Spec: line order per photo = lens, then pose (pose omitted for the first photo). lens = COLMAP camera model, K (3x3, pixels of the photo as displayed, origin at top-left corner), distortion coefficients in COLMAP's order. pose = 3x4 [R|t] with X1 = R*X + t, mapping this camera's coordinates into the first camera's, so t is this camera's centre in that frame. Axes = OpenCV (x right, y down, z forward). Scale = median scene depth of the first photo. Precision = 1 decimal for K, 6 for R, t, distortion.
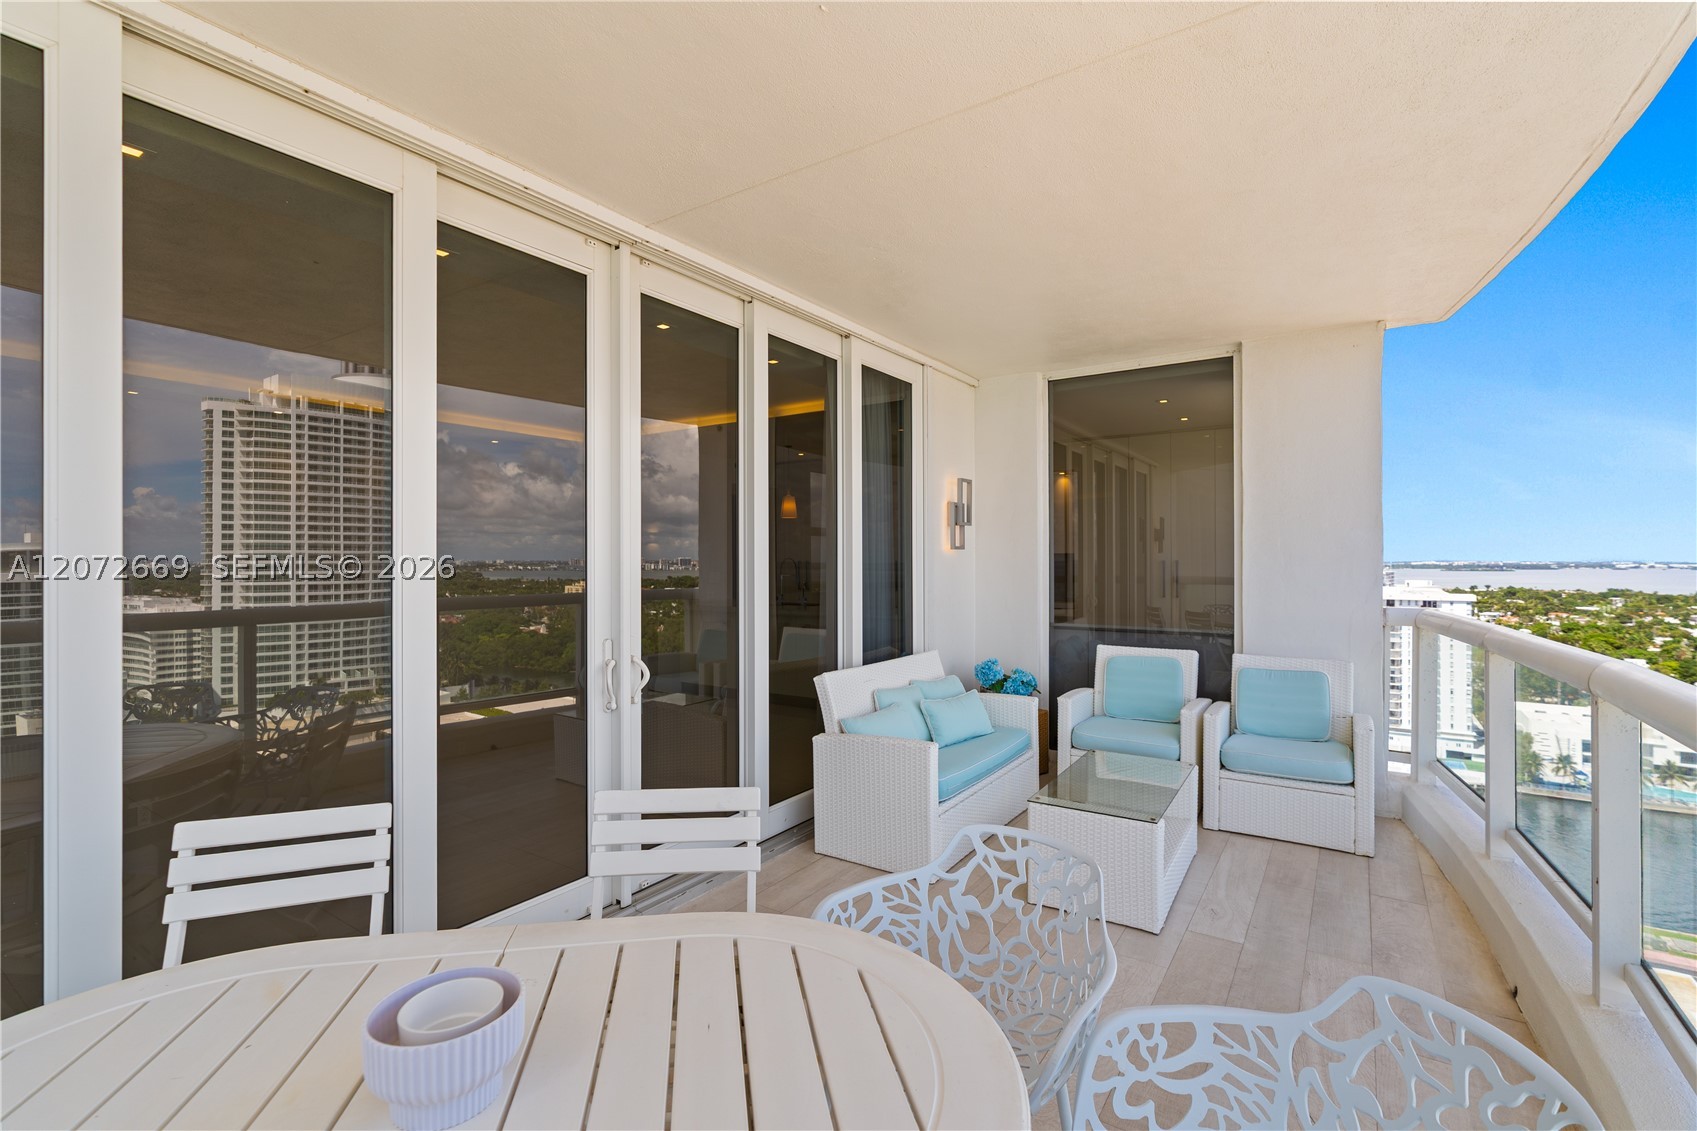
lens RADIAL K [[773.9, 0, 866.5], [0, 773.9, 560.8], [0, 0, 1]] dist [-0.008722, 0.002918]
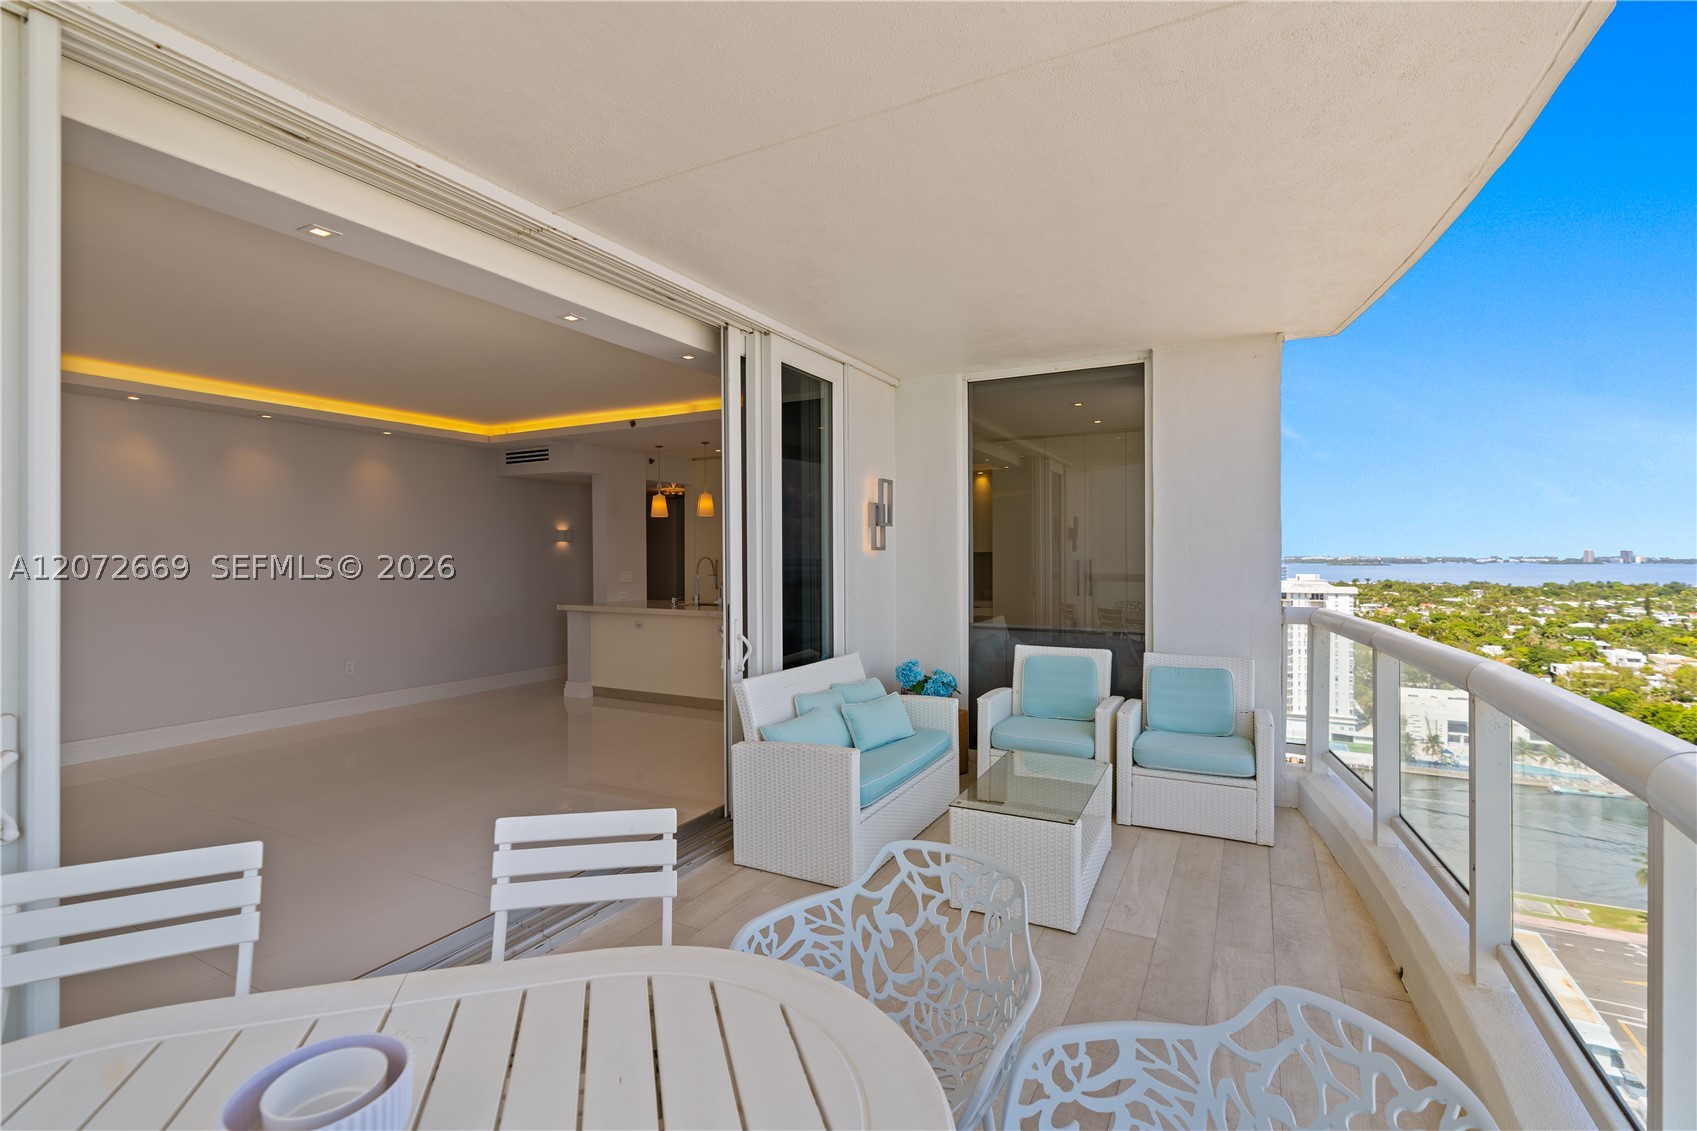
lens RADIAL K [[773.9, 0, 866.1], [0, 773.9, 559.2], [0, 0, 1]] dist [-0.008722, 0.002918]
pose [[0.994678, -0.000846, 0.103031, -0.001338], [0.000217, 0.999981, 0.006120, -0.013992], [-0.103034, -0.006065, 0.994659, 0.016392]]
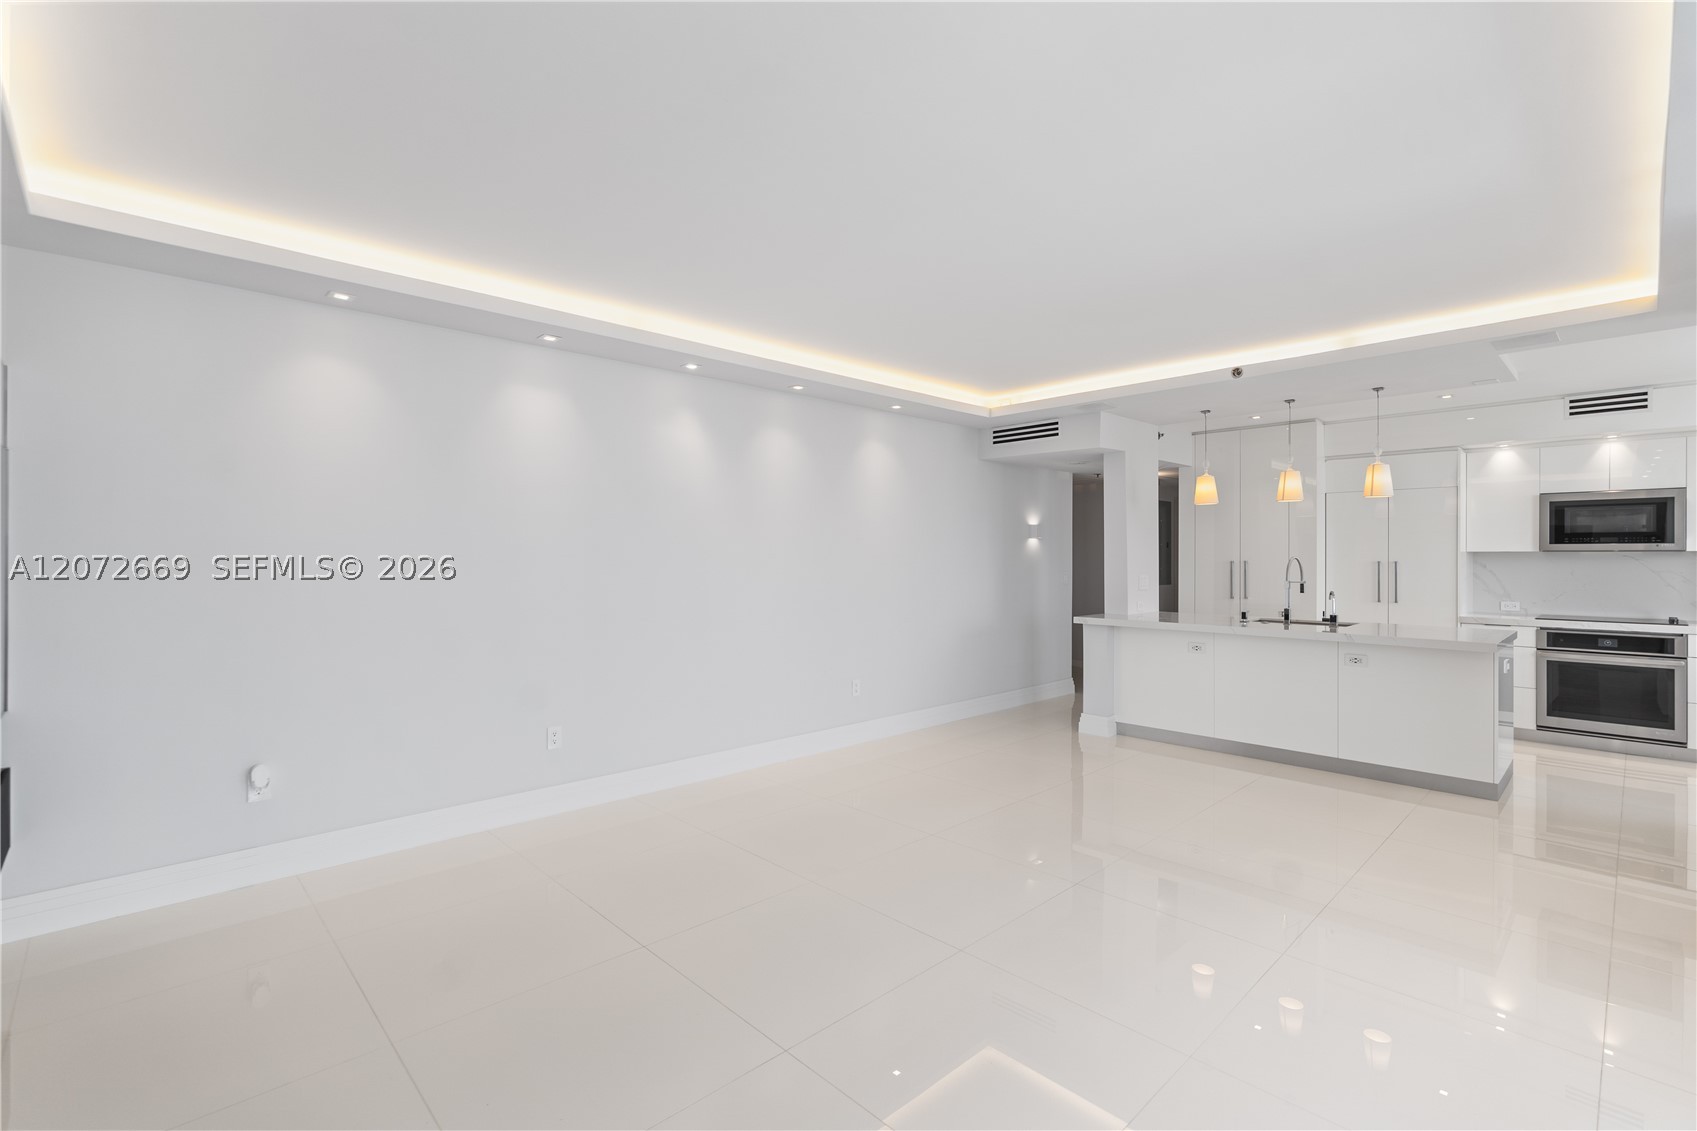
lens RADIAL K [[773.9, 0, 845.5], [0, 773.9, 561.6], [0, 0, 1]] dist [-0.008722, 0.002918]
pose [[0.975637, 0.004176, -0.219350, -0.175738], [-0.002867, 0.999976, 0.006288, -0.011923], [0.219371, -0.005506, 0.975626, 0.121536]]
